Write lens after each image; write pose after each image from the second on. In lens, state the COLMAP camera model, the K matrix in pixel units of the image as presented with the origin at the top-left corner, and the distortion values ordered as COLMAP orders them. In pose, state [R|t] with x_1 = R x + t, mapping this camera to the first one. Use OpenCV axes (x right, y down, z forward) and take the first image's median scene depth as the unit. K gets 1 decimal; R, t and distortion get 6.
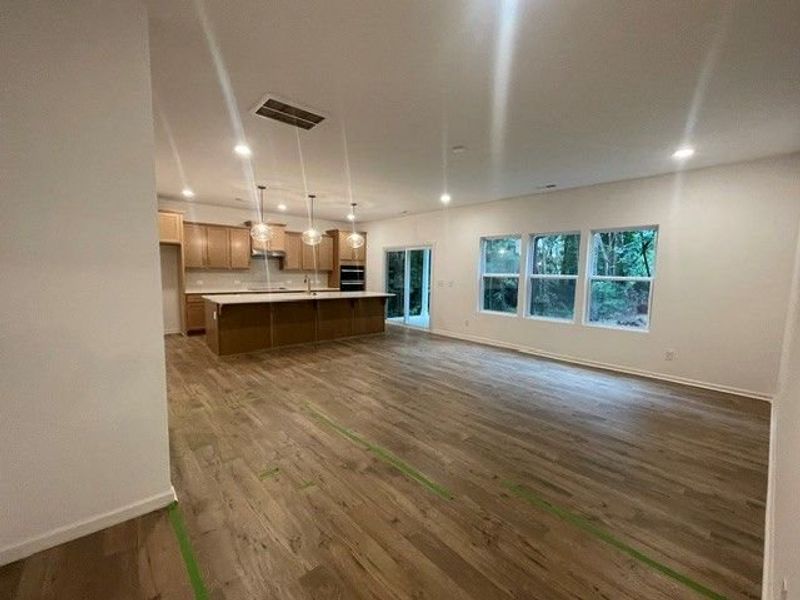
lens RADIAL K [[337.1, 0, 399.4], [0, 337.1, 305.4], [0, 0, 1]] dist [-0.001333, -0.000024]
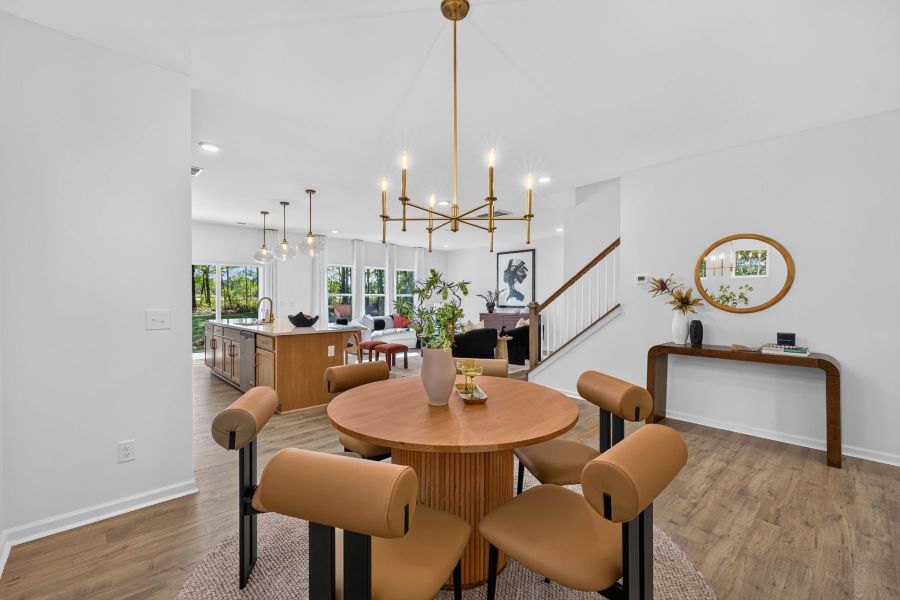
lens RADIAL K [[381.3, 0, 450.0], [0, 381.3, 300.0], [0, 0, 1]] dist [0.017034, -0.000131]
pose [[-0.040065, -0.024572, 0.998895, -1.072214], [0.089116, 0.995626, 0.028066, -0.064491], [-0.995215, 0.090142, -0.037700, 0.557757]]
